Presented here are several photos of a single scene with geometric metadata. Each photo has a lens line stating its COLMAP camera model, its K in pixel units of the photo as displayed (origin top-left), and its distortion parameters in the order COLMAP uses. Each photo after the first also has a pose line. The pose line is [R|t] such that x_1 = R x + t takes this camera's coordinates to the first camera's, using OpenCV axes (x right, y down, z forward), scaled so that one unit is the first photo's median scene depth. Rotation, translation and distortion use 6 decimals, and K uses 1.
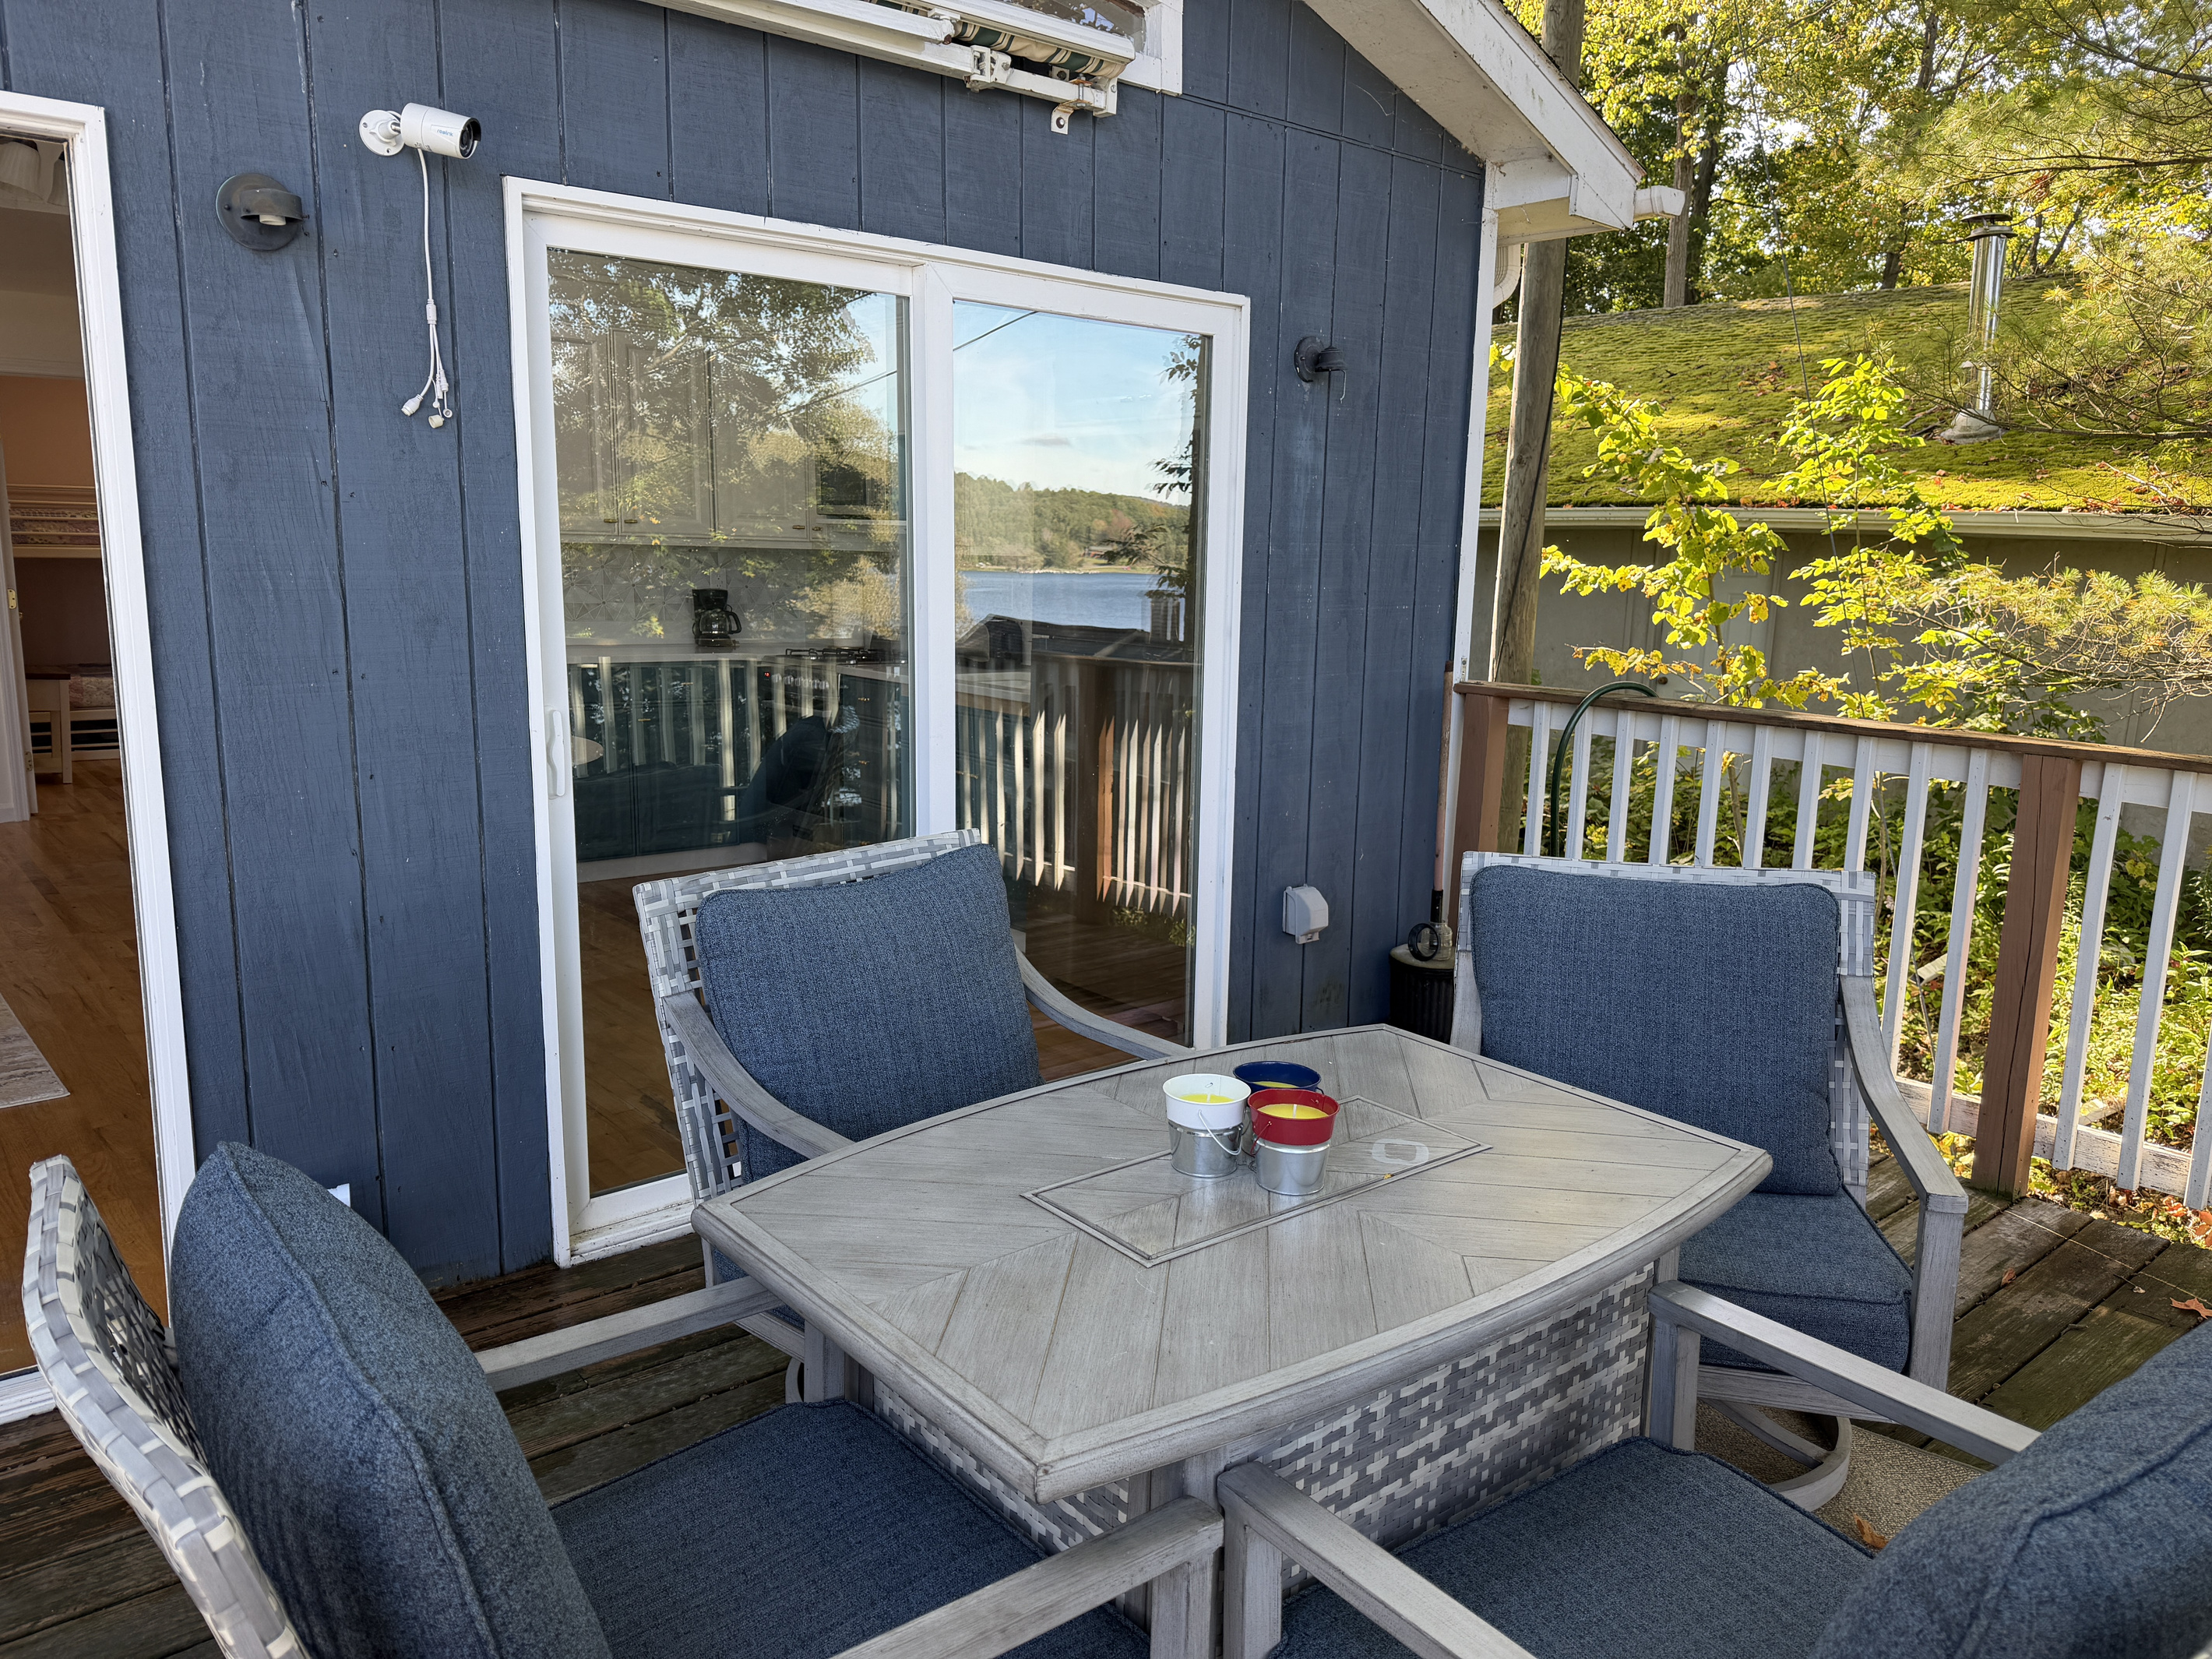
lens RADIAL K [[1534.1, 0, 1102.7], [0, 1534.1, 834.7], [0, 0, 1]] dist [0.090739, -0.127720]
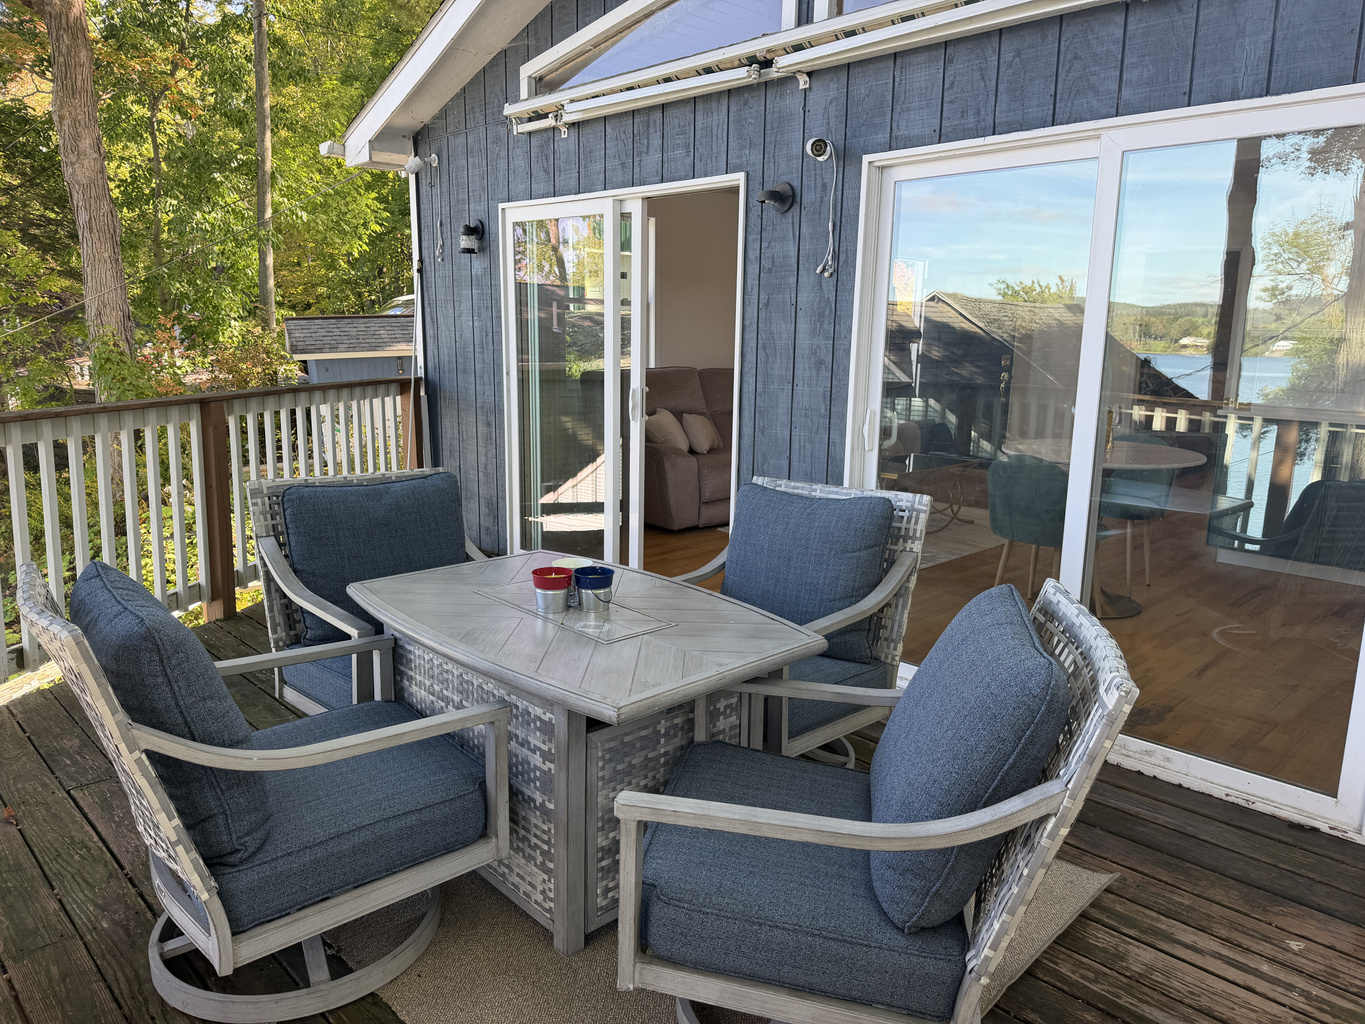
lens RADIAL K [[946.7, 0, 680.4], [0, 946.7, 515.2], [0, 0, 1]] dist [0.090739, -0.127720]
pose [[0.102968, 0.179226, -0.978405, 0.979124], [-0.183227, 0.970218, 0.158444, -0.105930], [0.977663, 0.162956, 0.132741, 0.663208]]
